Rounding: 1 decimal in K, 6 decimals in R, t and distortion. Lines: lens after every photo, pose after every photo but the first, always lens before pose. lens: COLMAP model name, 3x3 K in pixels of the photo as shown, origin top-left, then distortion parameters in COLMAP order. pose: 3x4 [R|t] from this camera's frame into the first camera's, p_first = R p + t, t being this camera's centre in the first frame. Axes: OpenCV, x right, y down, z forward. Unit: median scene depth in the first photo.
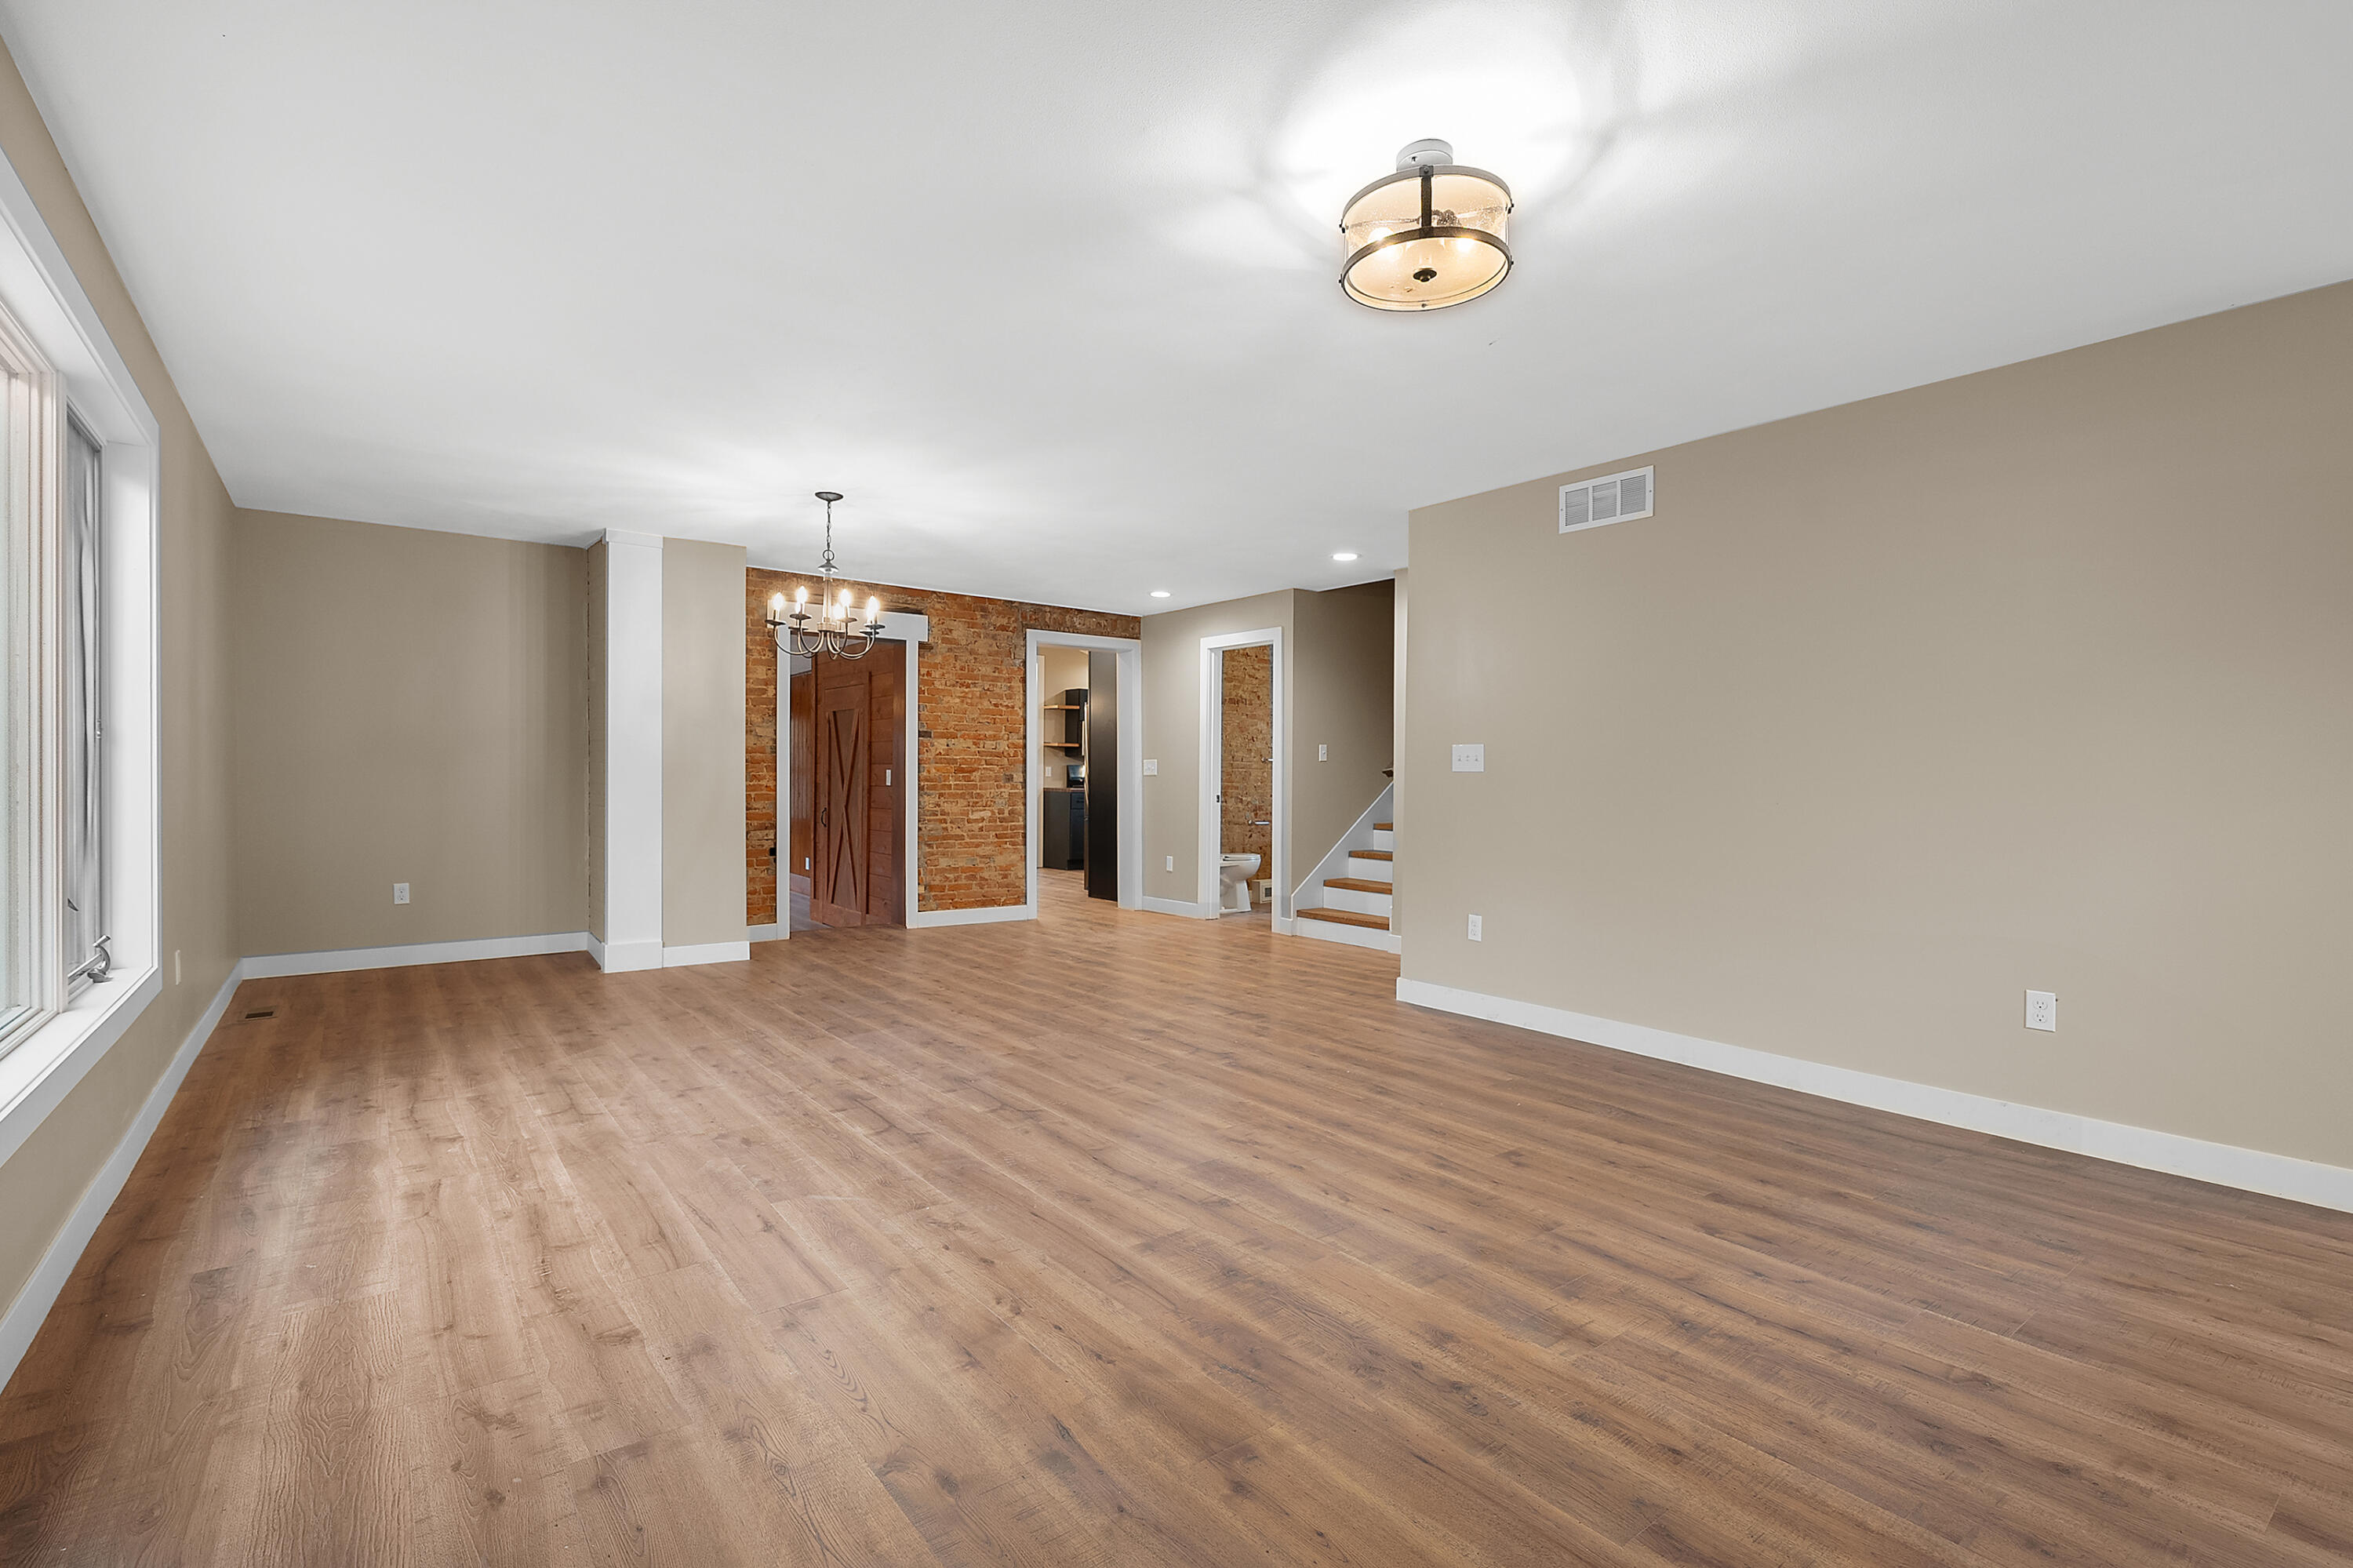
lens RADIAL K [[1067.7, 0, 1160.1], [0, 1067.7, 778.8], [0, 0, 1]] dist [-0.006937, 0.002621]
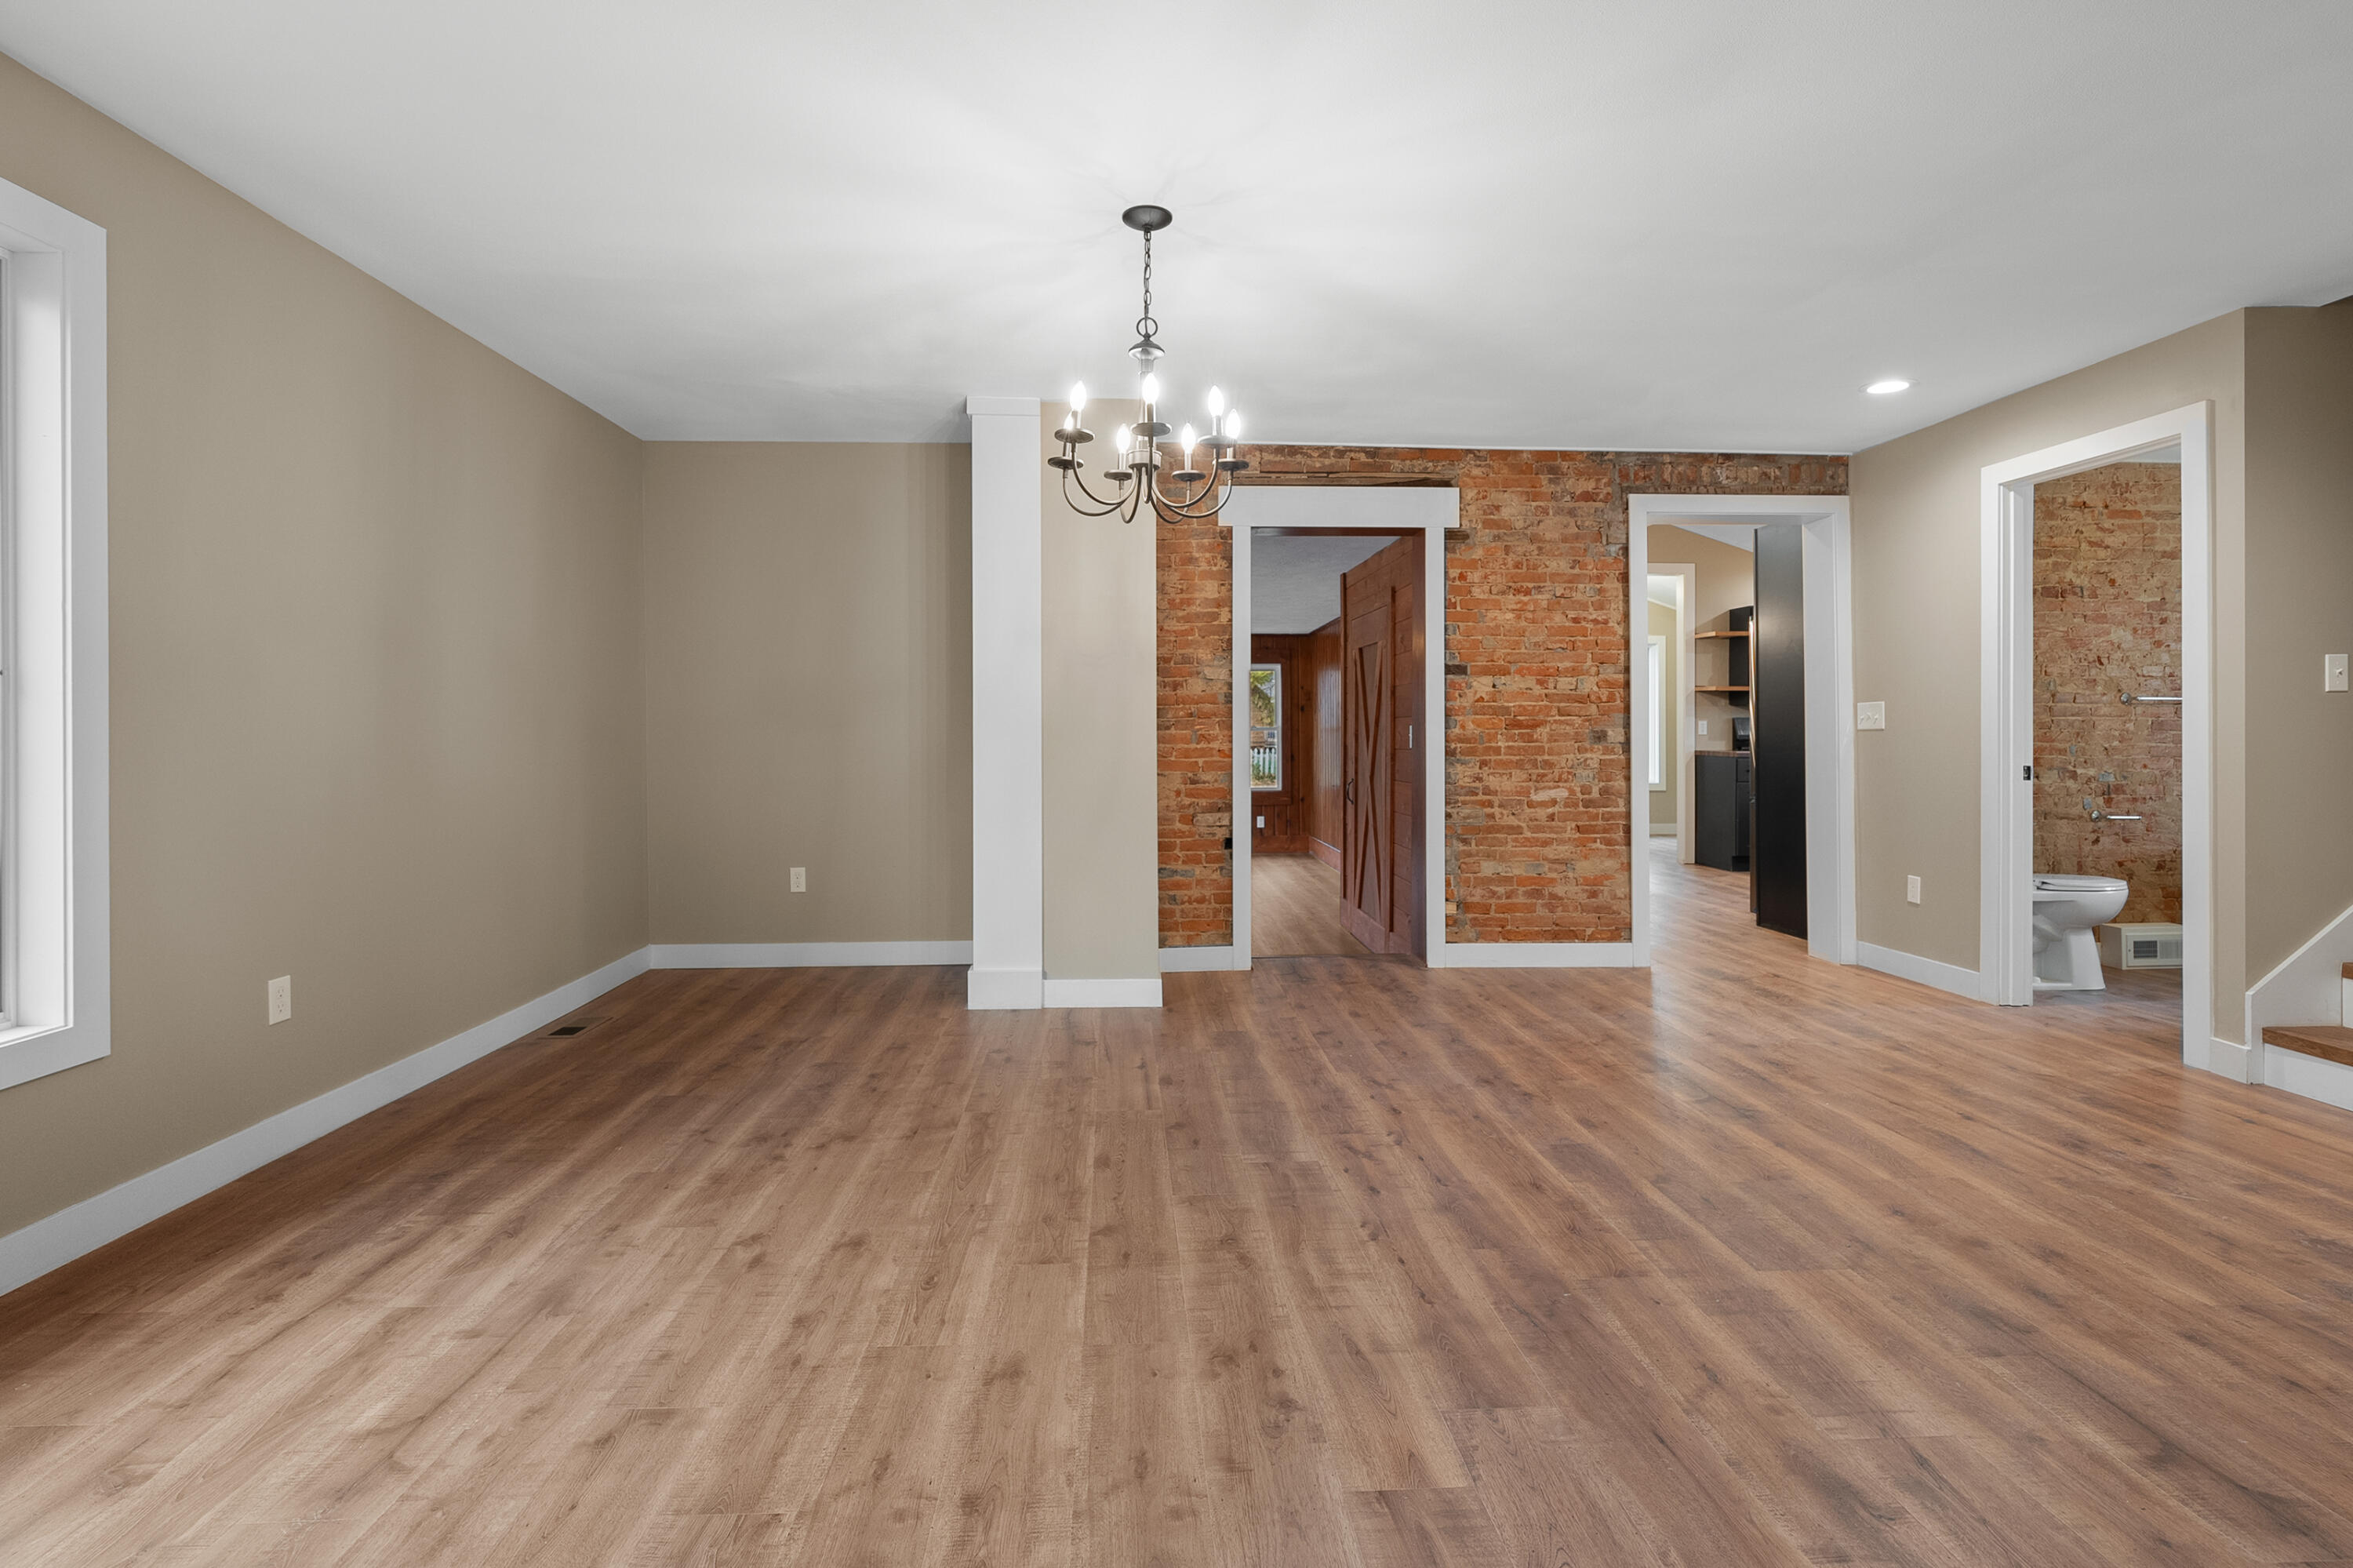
lens RADIAL K [[1067.7, 0, 1164.4], [0, 1067.7, 737.8], [0, 0, 1]] dist [-0.006937, 0.002621]
pose [[0.824233, -0.007812, -0.566196, 0.001579], [0.006377, 0.999969, -0.004514, 0.001528], [0.566214, 0.000110, 0.824258, 0.363711]]
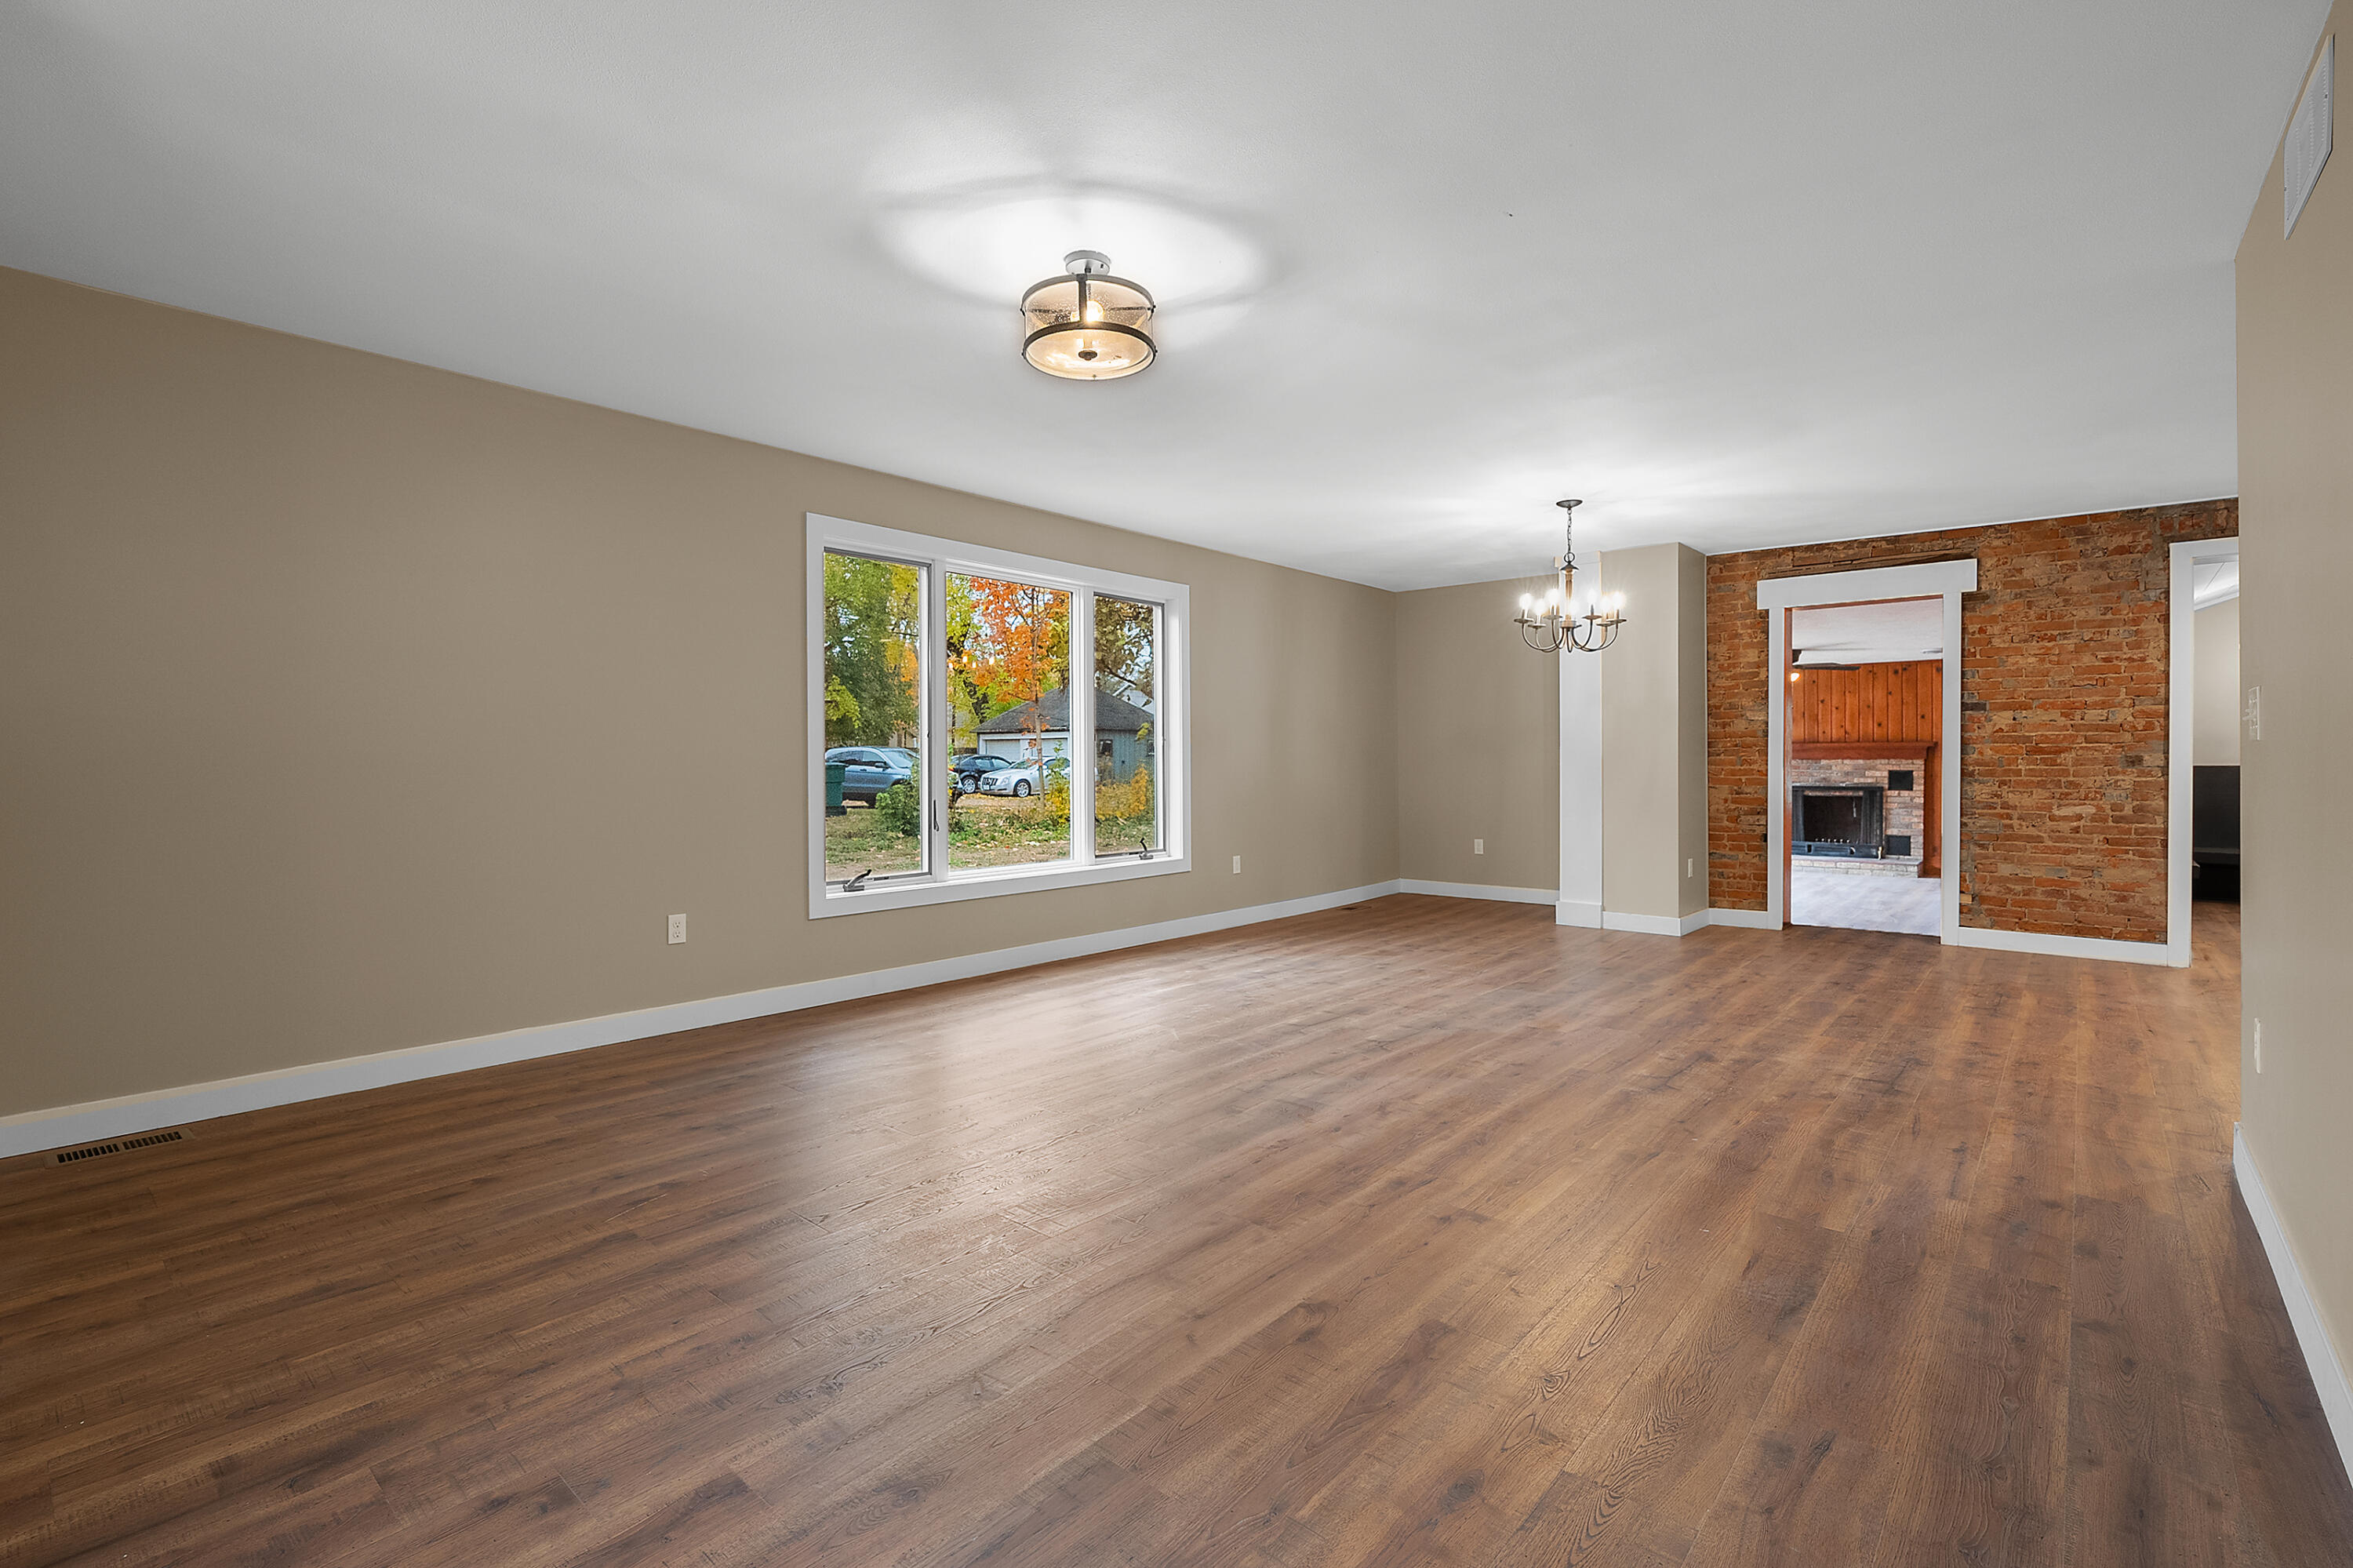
lens RADIAL K [[1067.7, 0, 1177.9], [0, 1067.7, 764.9], [0, 0, 1]] dist [-0.006937, 0.002621]
pose [[0.216406, -0.003700, -0.976296, 0.434100], [0.000824, 0.999993, -0.003607, 0.004388], [0.976303, -0.000024, 0.216408, 0.243171]]
